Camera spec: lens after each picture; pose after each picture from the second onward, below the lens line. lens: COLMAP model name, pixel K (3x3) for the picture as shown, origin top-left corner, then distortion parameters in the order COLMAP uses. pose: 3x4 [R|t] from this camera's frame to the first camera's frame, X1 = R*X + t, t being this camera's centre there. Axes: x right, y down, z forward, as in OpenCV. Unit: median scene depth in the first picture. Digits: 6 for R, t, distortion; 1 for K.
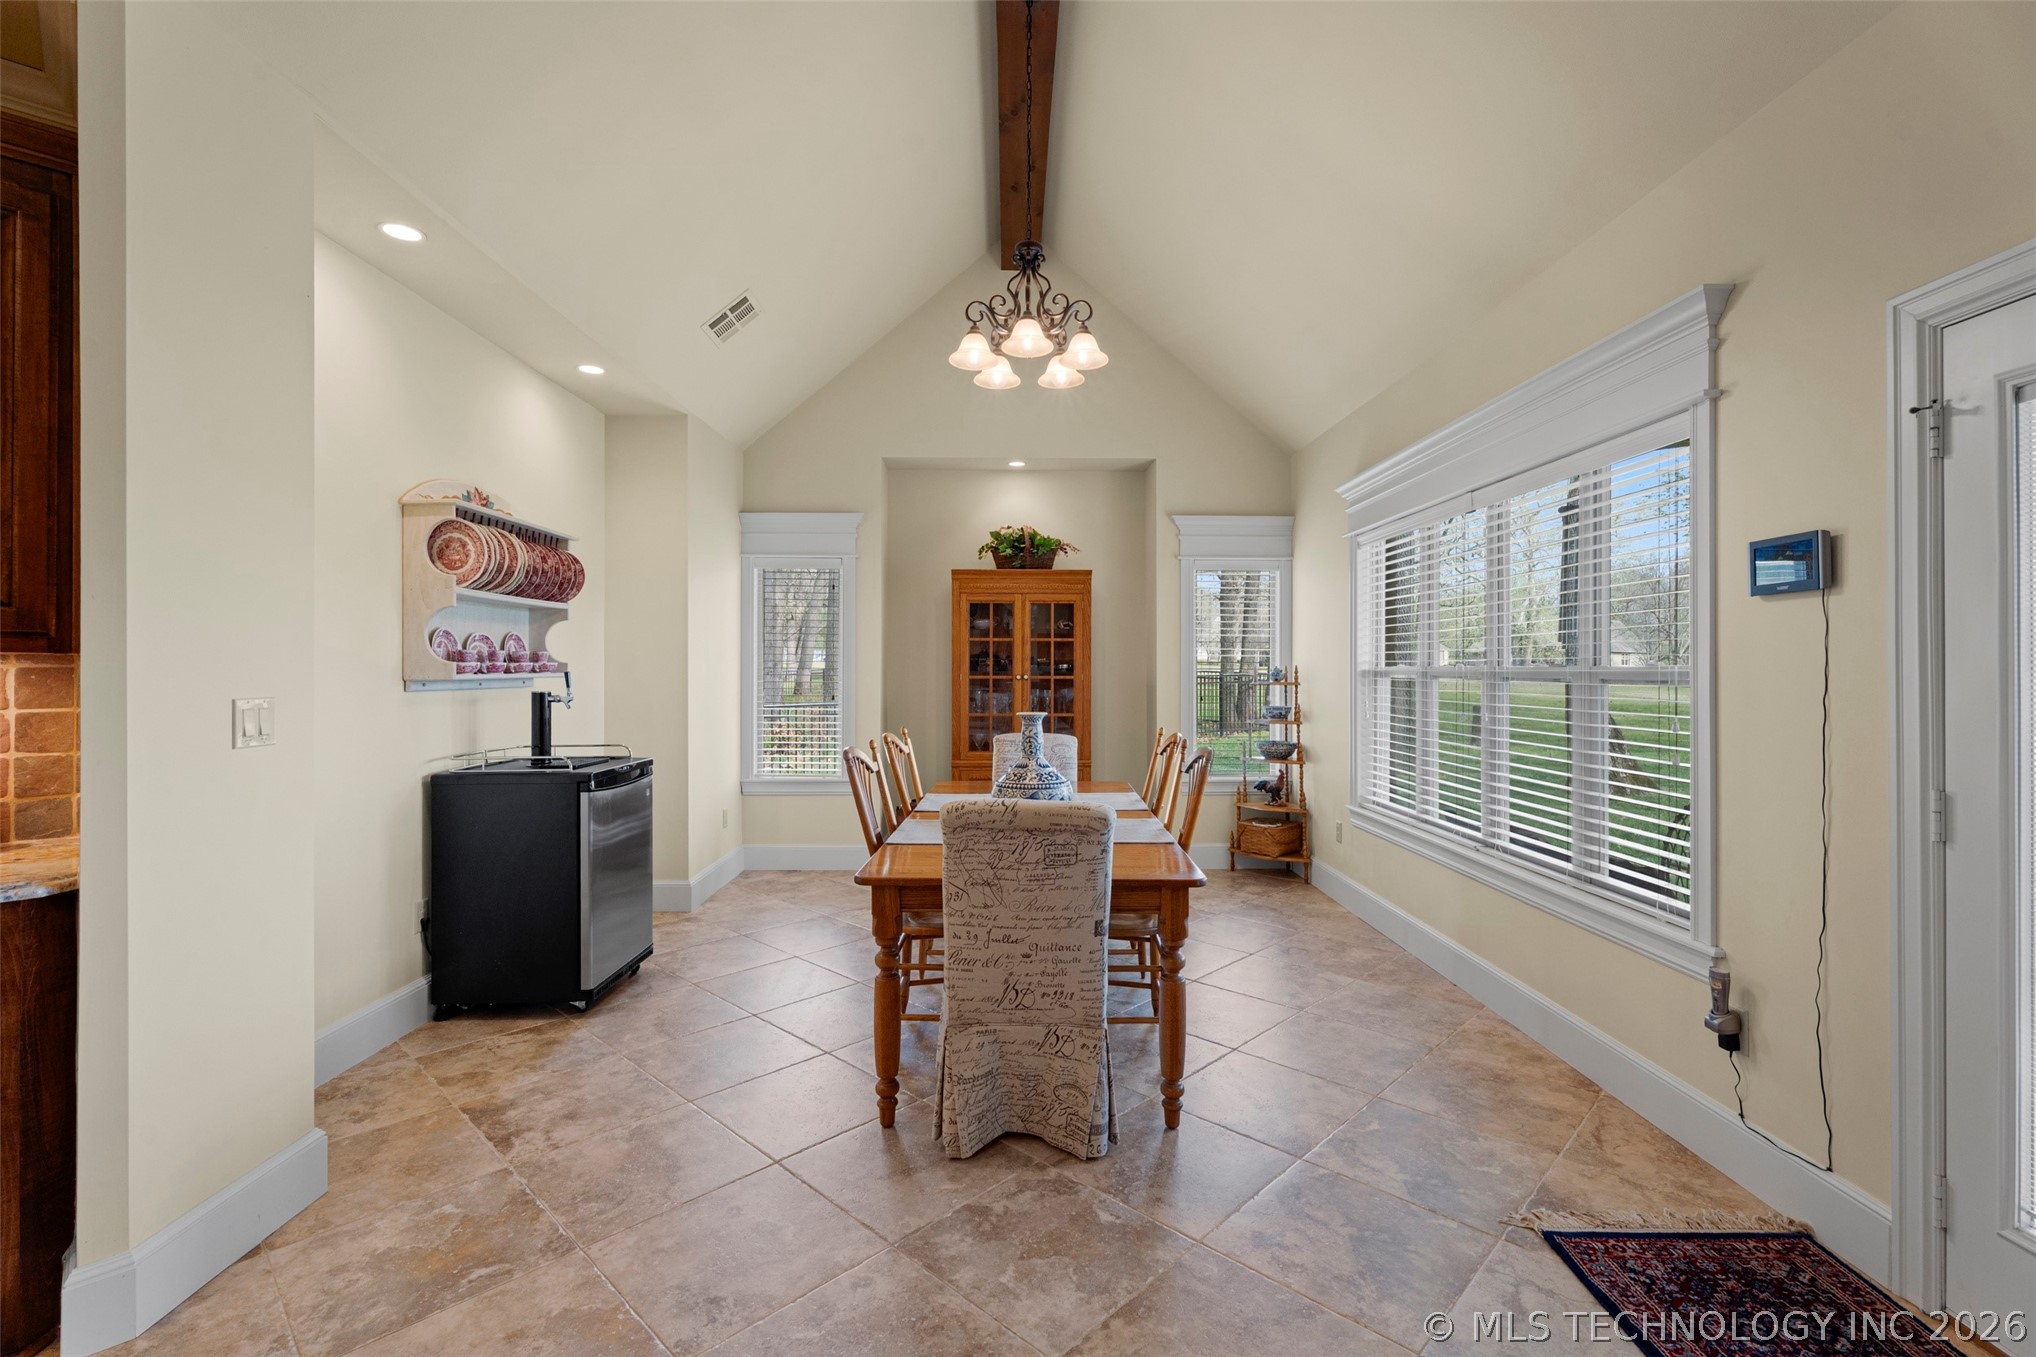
lens RADIAL K [[906.6, 0, 1028.4], [0, 906.6, 659.4], [0, 0, 1]] dist [0.003011, -0.001741]
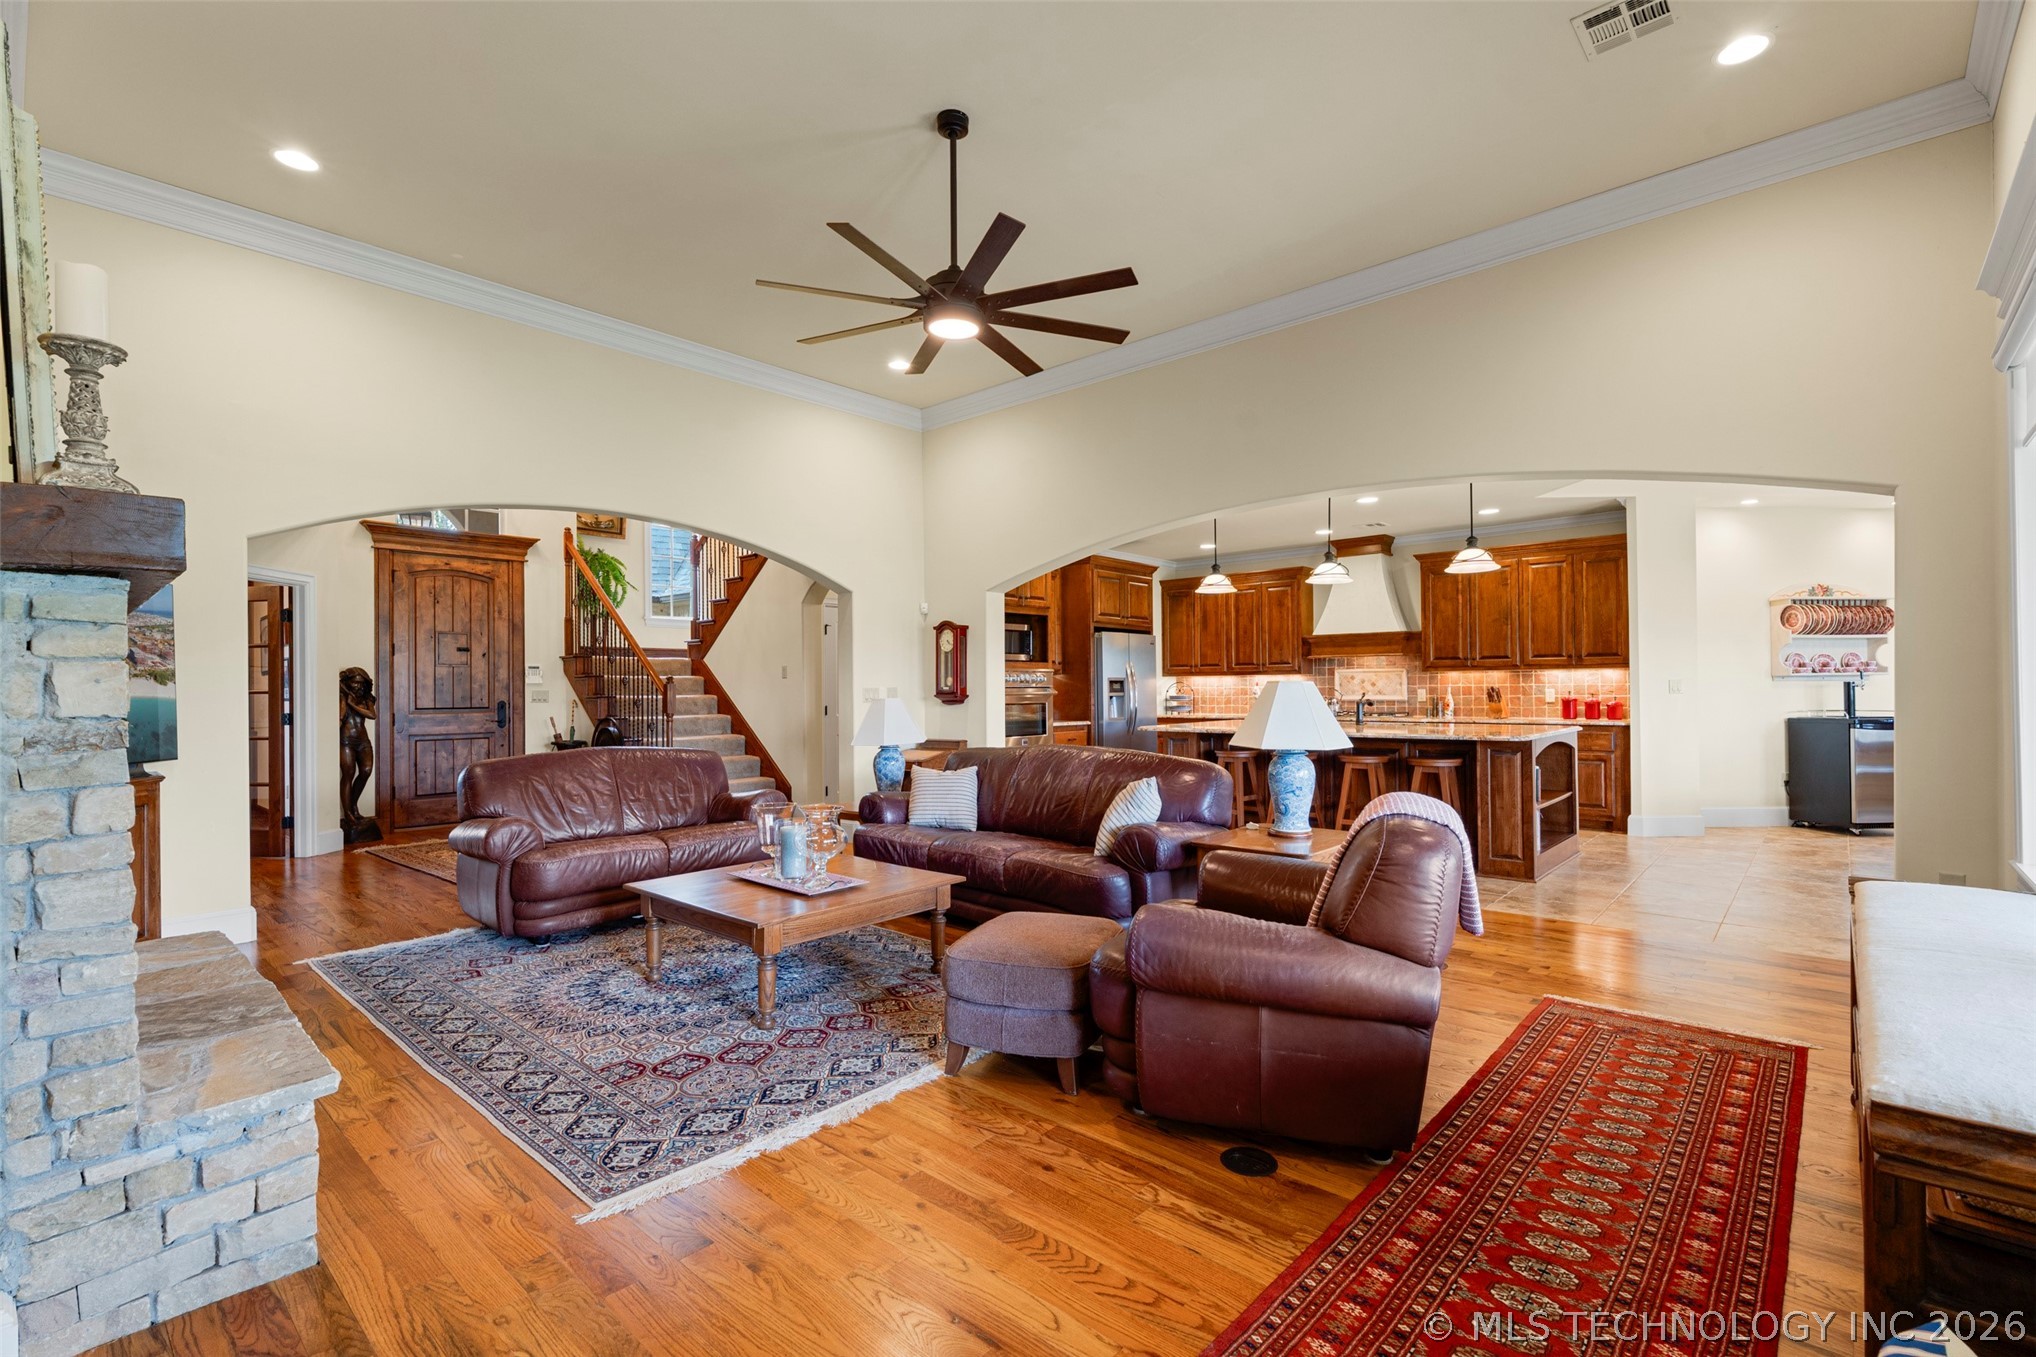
lens RADIAL K [[906.6, 0, 1038.7], [0, 906.6, 684.6], [0, 0, 1]] dist [0.003011, -0.001741]
pose [[0.042216, -0.008187, -0.999075, 1.135006], [0.017873, 0.999813, -0.007438, 0.020652], [0.998949, -0.017542, 0.042354, -0.714469]]
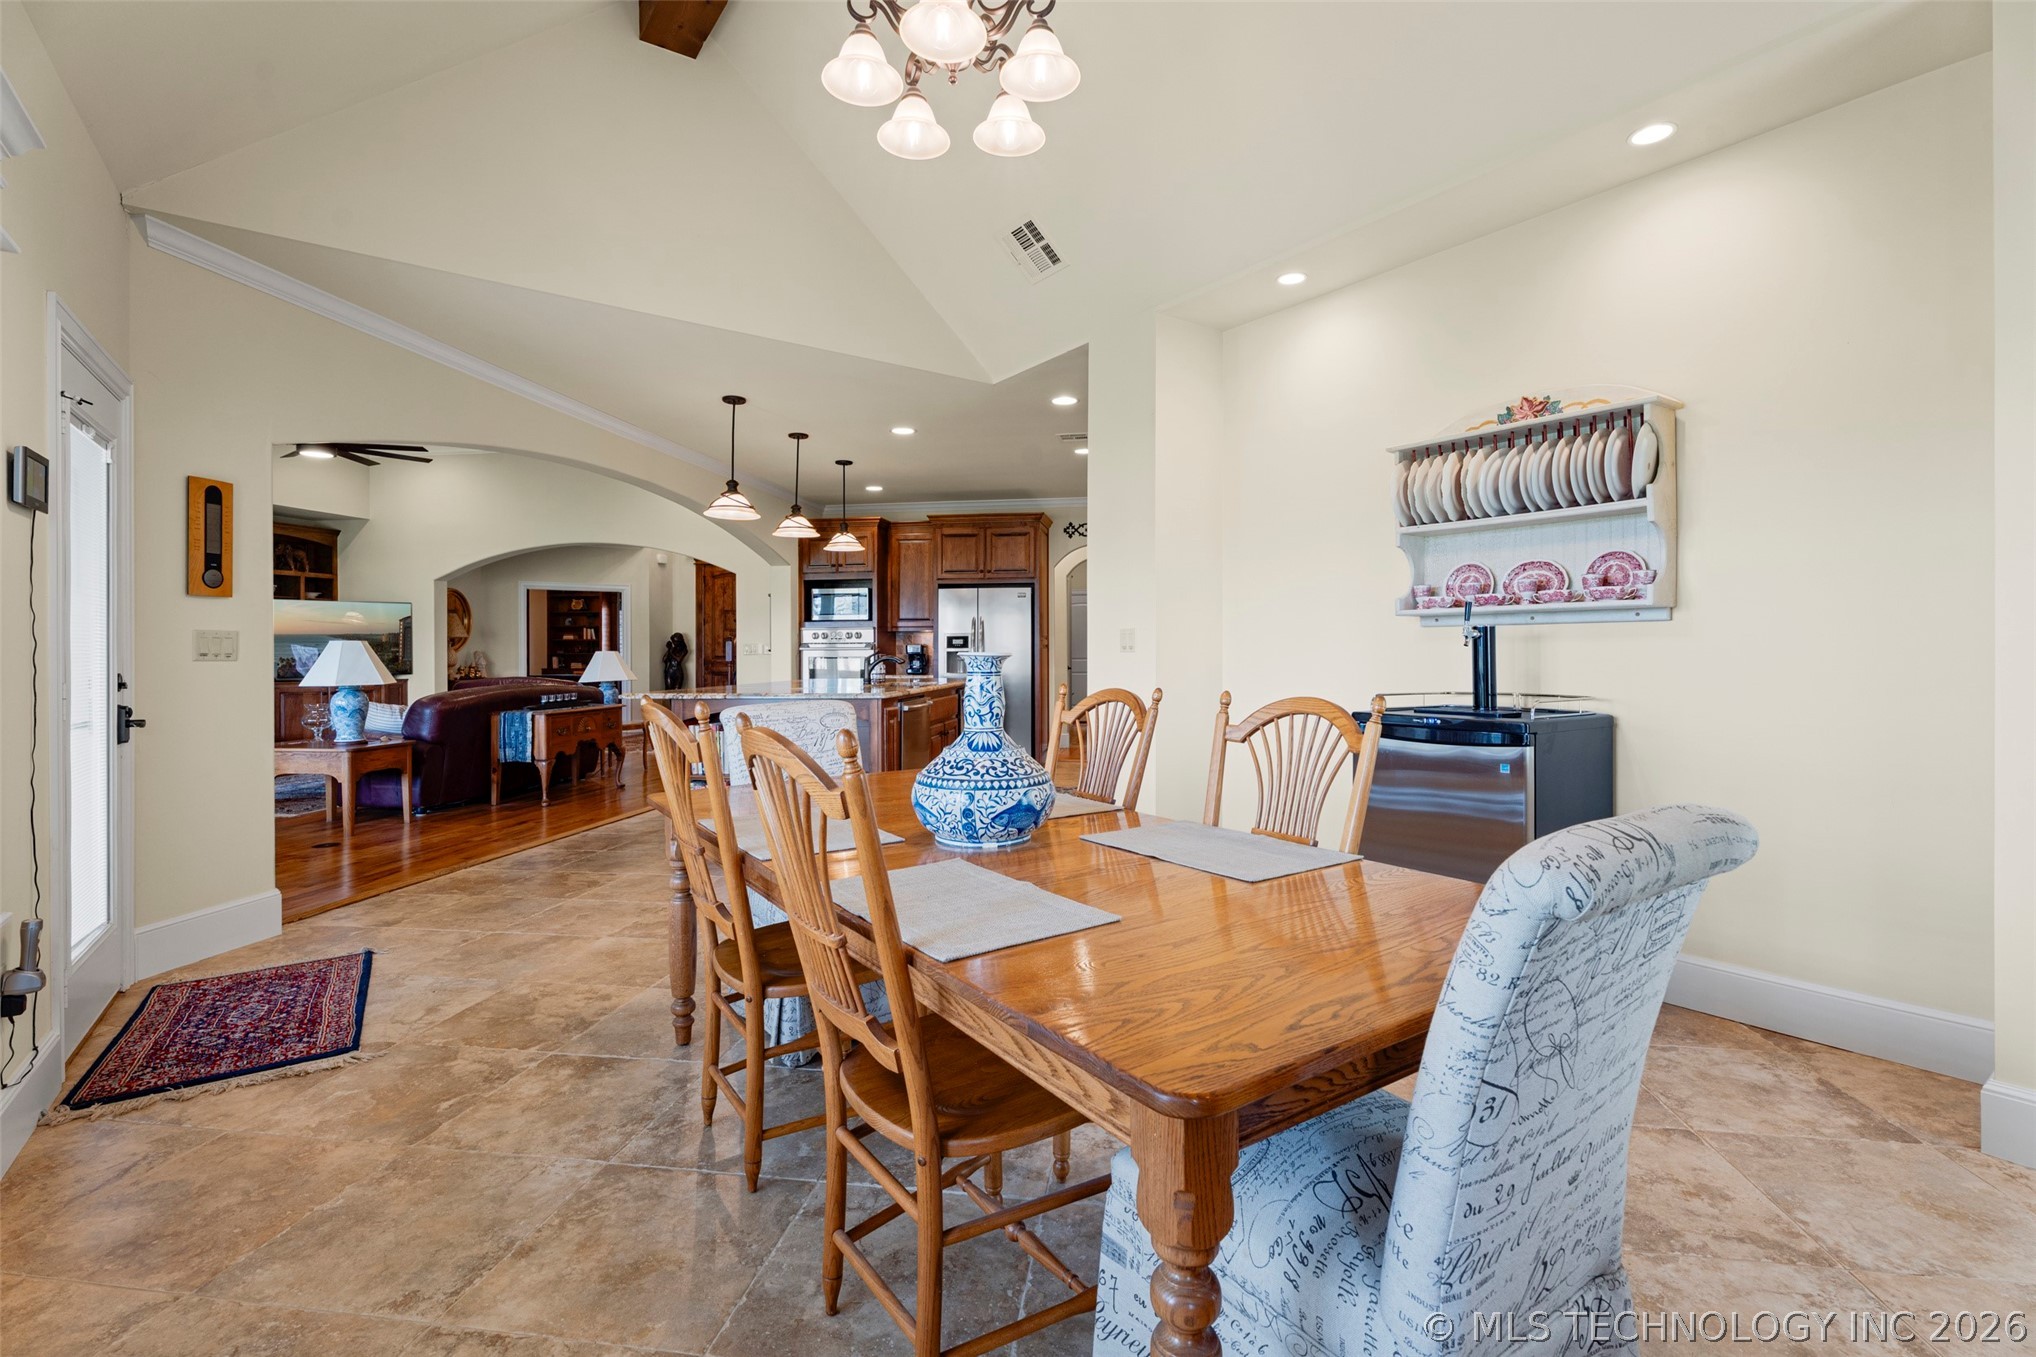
lens RADIAL K [[906.6, 0, 1029.9], [0, 906.6, 652.7], [0, 0, 1]] dist [0.003011, -0.001741]
pose [[-0.815448, 0.003951, -0.578817, 0.242565], [0.009498, 0.999933, -0.006555, 0.049817], [0.578753, -0.010843, -0.815431, 1.157530]]
